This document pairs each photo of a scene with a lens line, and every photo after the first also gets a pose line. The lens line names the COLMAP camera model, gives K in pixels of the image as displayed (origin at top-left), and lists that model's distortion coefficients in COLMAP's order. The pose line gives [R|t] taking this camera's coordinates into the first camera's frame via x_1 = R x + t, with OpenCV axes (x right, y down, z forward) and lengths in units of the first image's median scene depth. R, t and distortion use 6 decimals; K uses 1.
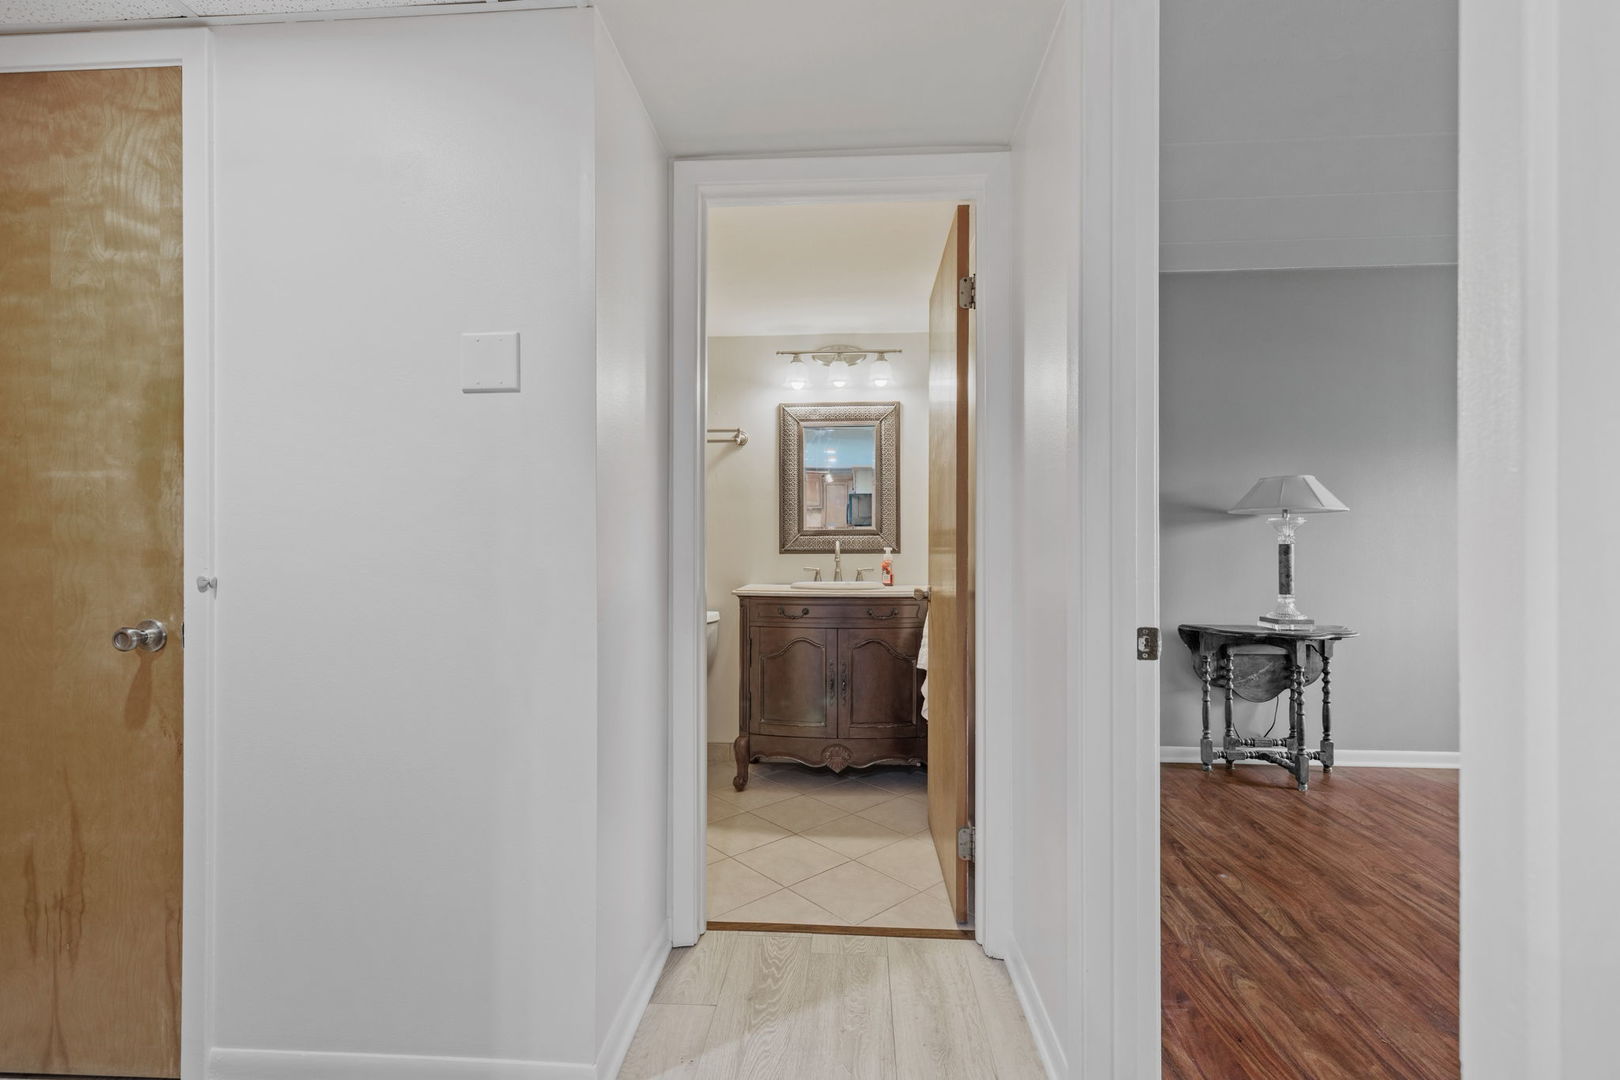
lens RADIAL K [[694.0, 0, 809.2], [0, 694.0, 542.6], [0, 0, 1]] dist [0.003255, -0.000980]
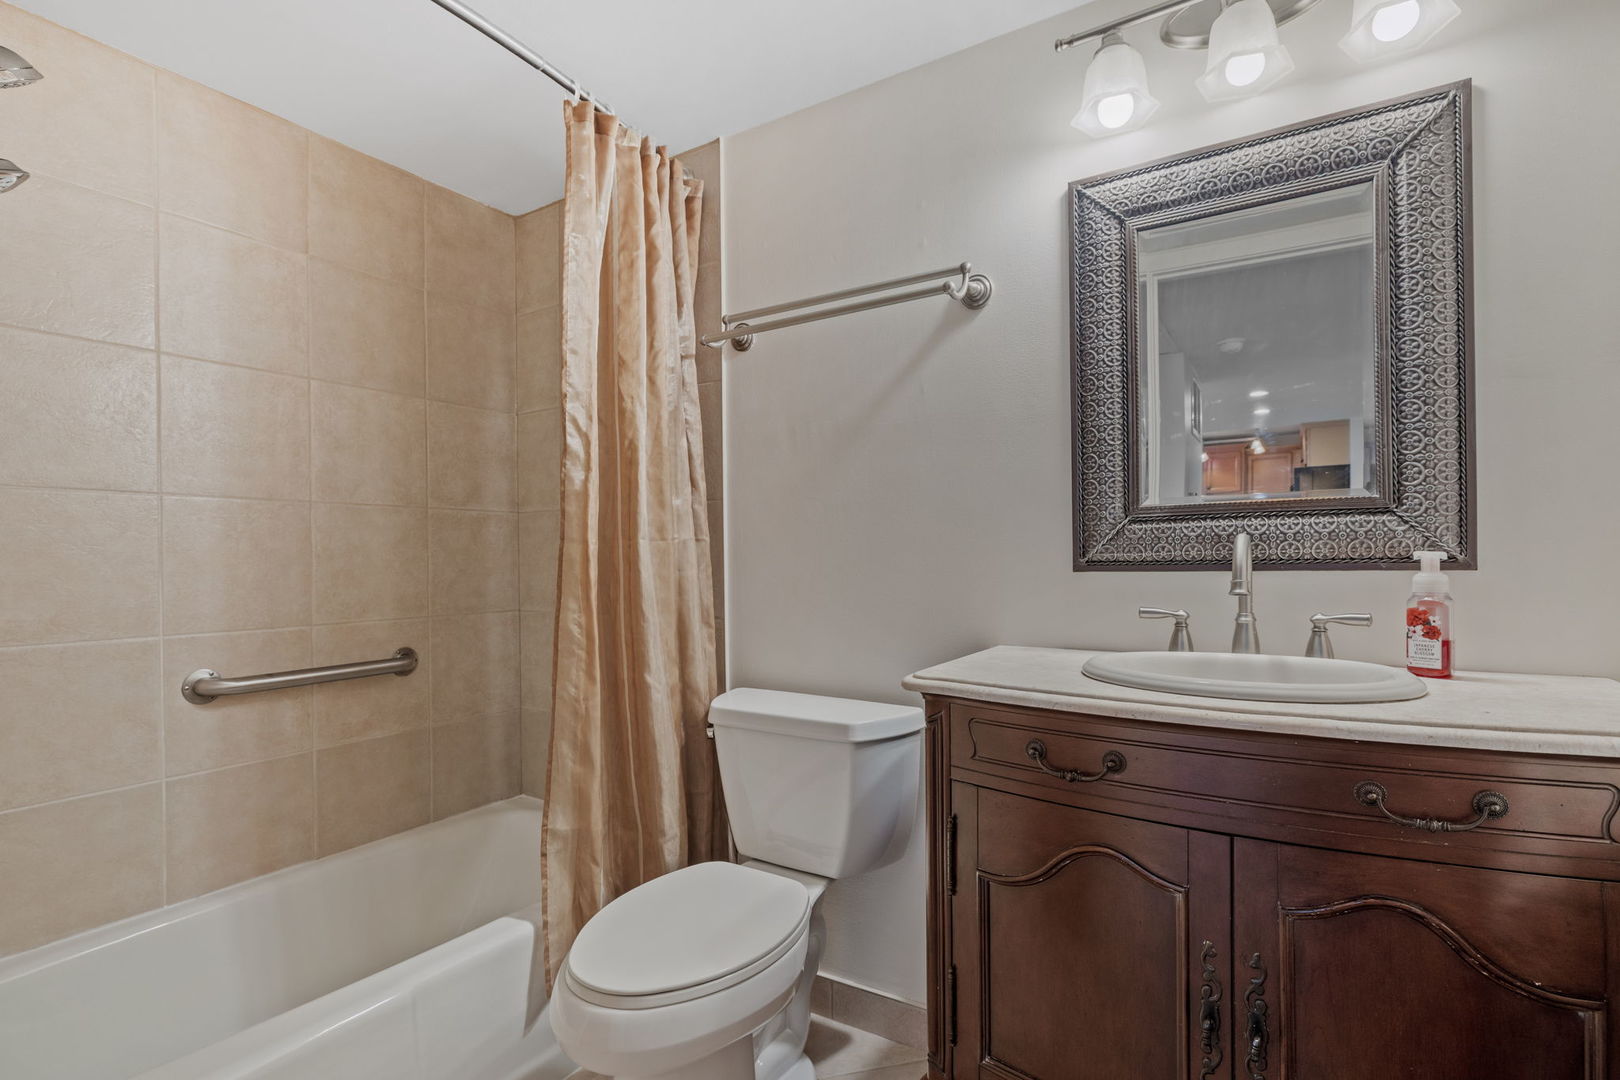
lens RADIAL K [[817.1, 0, 787.9], [0, 817.1, 560.3], [0, 0, 1]] dist [-0.003304, -0.000569]
pose [[0.877007, -0.008474, -0.480404, 0.034778], [0.013127, 0.999894, 0.006326, 0.004728], [0.480299, -0.011854, 0.877025, 0.504489]]
